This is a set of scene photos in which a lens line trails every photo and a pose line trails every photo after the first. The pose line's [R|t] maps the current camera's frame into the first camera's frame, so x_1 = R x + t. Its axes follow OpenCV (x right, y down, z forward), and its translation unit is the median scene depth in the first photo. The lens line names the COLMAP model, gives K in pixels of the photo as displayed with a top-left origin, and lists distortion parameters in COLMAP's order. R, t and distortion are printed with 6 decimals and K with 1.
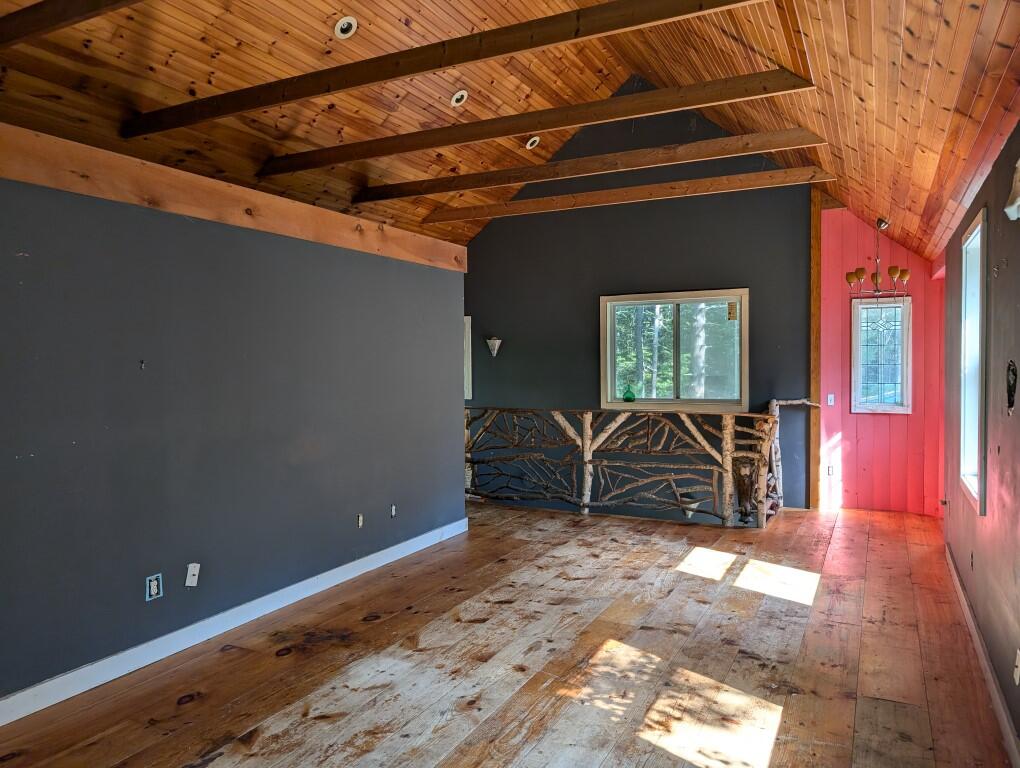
lens RADIAL K [[729.5, 0, 510.0], [0, 729.5, 384.0], [0, 0, 1]] dist [0.007374, -0.005306]
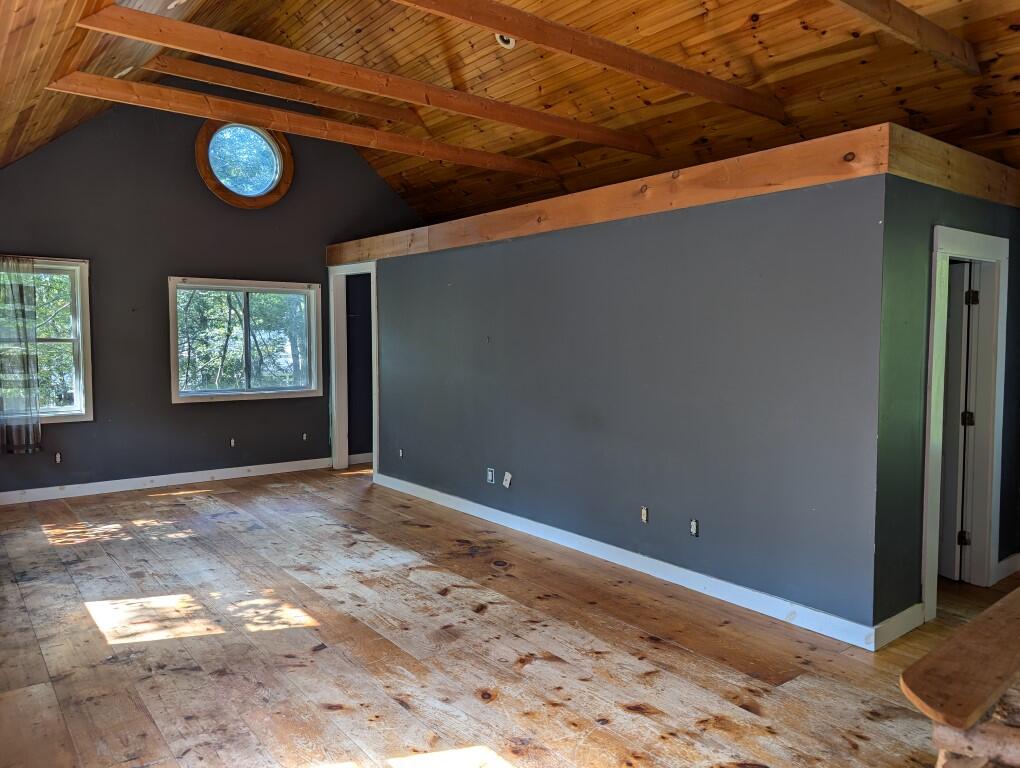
lens RADIAL K [[740.0, 0, 507.6], [0, 740.0, 372.3], [0, 0, 1]] dist [0.013391, -0.002922]
pose [[-0.427387, 0.055360, -0.902372, 0.908276], [-0.025417, 0.996993, 0.073203, -0.066213], [0.903711, 0.054221, -0.424695, 1.627521]]
